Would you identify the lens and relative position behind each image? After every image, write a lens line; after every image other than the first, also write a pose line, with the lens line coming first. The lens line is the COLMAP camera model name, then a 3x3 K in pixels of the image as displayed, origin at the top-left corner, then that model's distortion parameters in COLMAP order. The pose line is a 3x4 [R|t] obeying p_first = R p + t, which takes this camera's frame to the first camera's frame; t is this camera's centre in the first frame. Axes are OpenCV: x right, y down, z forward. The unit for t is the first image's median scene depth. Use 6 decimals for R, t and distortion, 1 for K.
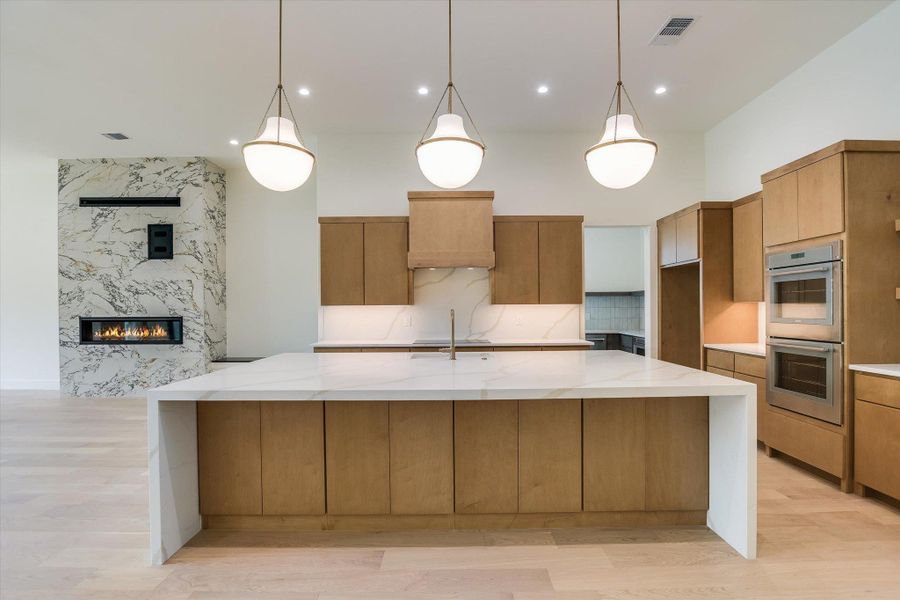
lens RADIAL K [[432.8, 0, 453.5], [0, 432.8, 305.6], [0, 0, 1]] dist [-0.021290, 0.000059]
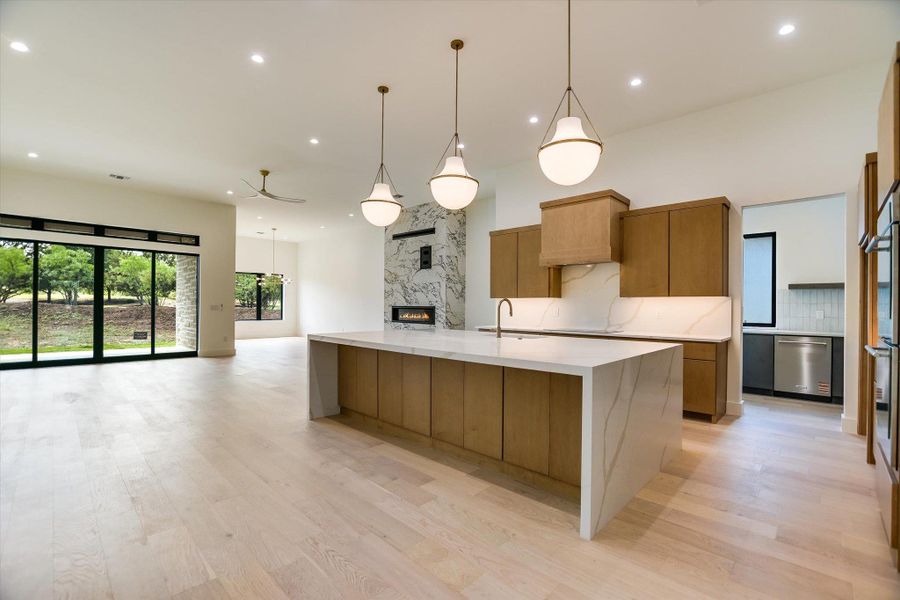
lens RADIAL K [[397.3, 0, 453.8], [0, 397.3, 305.9], [0, 0, 1]] dist [-0.025552, 0.000086]
pose [[0.720297, 0.013319, -0.693538, 0.388852], [-0.011712, 0.999907, 0.007038, 0.013430], [0.693567, 0.003053, 0.720386, 0.037267]]
